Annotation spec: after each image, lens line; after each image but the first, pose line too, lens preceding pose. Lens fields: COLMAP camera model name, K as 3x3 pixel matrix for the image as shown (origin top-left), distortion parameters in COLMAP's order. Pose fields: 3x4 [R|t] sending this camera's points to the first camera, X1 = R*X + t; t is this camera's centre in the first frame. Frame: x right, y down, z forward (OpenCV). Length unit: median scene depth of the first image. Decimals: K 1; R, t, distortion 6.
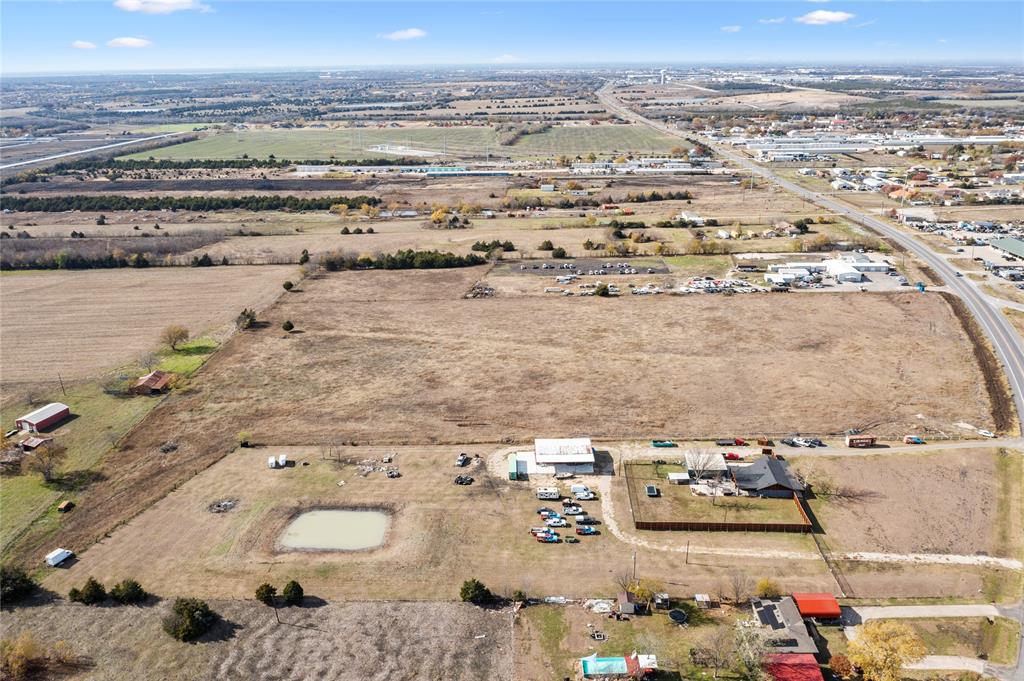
lens RADIAL K [[797.6, 0, 508.4], [0, 797.6, 336.4], [0, 0, 1]] dist [-0.016715, -0.004591]
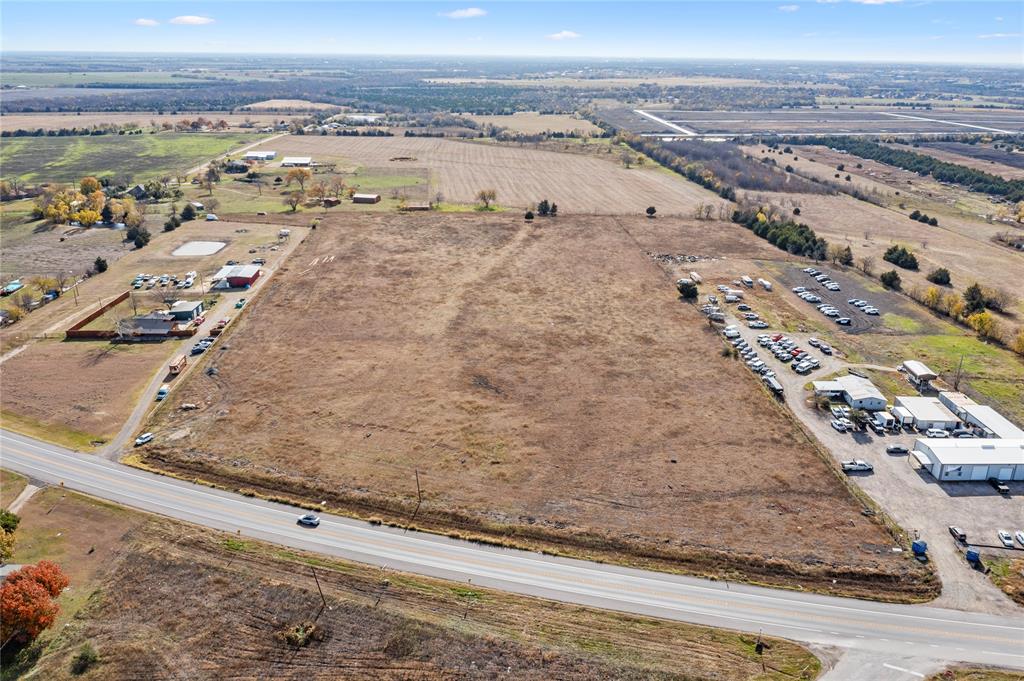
lens RADIAL K [[797.6, 0, 512.4], [0, 797.6, 314.7], [0, 0, 1]] dist [-0.016715, -0.004591]
pose [[0.059961, 0.325190, -0.943746, 1.016249], [-0.338735, 0.895975, 0.287207, -0.242401], [0.938969, 0.302458, 0.163877, 0.925698]]
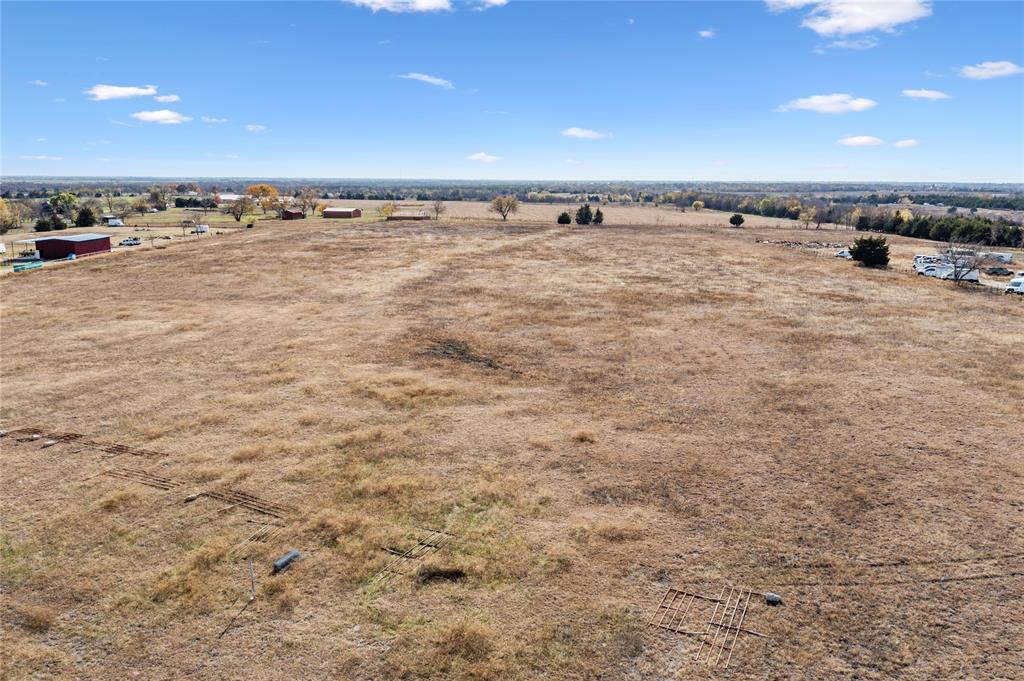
lens RADIAL K [[797.6, 0, 514.1], [0, 797.6, 339.3], [0, 0, 1]] dist [-0.016715, -0.004591]
pose [[0.027262, 0.212228, -0.976840, 0.629378], [-0.336981, 0.921955, 0.190899, -0.042675], [0.941117, 0.323972, 0.096651, 1.023658]]
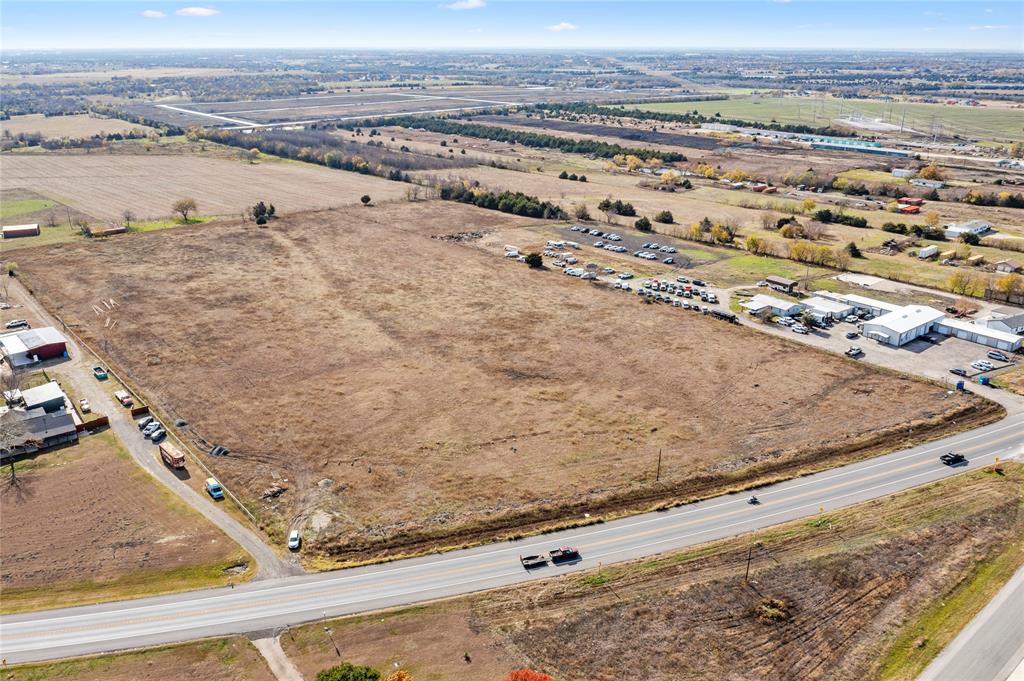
lens RADIAL K [[797.6, 0, 508.2], [0, 797.6, 318.9], [0, 0, 1]] dist [-0.016715, -0.004591]
pose [[0.656853, 0.258882, -0.708184, 0.848993], [-0.256121, 0.959974, 0.113369, -0.105510], [0.709187, 0.106914, 0.696866, 0.552756]]
